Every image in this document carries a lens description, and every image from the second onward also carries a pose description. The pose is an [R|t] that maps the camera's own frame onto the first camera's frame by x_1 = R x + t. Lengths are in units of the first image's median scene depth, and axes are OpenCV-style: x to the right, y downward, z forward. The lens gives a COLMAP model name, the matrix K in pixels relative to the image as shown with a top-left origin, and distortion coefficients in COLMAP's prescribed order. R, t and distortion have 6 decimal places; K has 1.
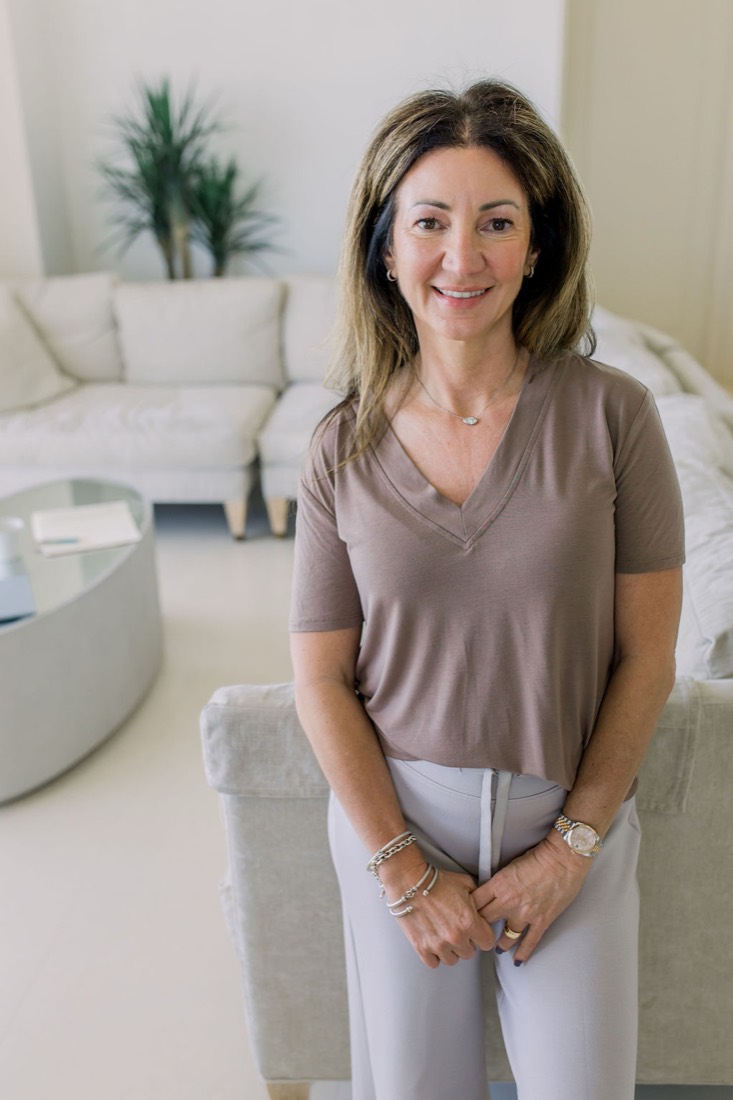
lens RADIAL K [[1127.4, 0, 366.5], [0, 1127.4, 550.0], [0, 0, 1]] dist [0.004050, 0.002153]
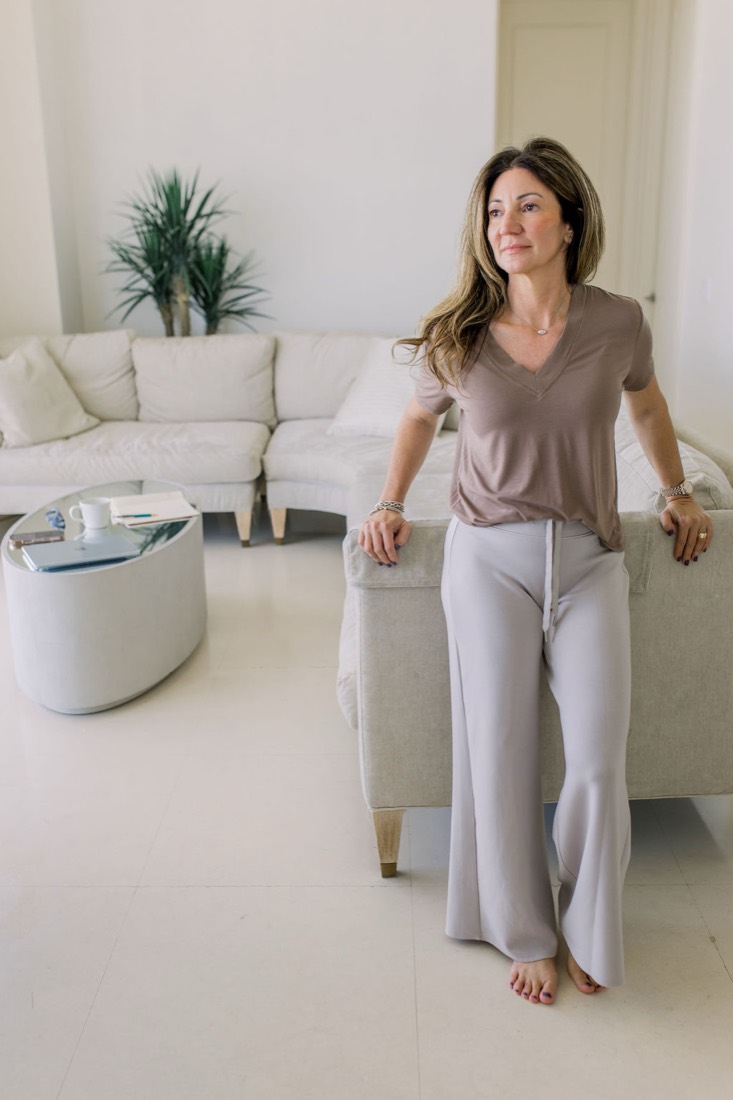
lens RADIAL K [[1127.4, 0, 366.5], [0, 1127.4, 550.0], [0, 0, 1]] dist [0.004050, 0.002153]
pose [[0.996054, -0.013415, 0.087725, -0.085714], [0.021283, 0.995770, -0.089378, 0.101505], [-0.086155, 0.090893, 0.992127, -0.188930]]
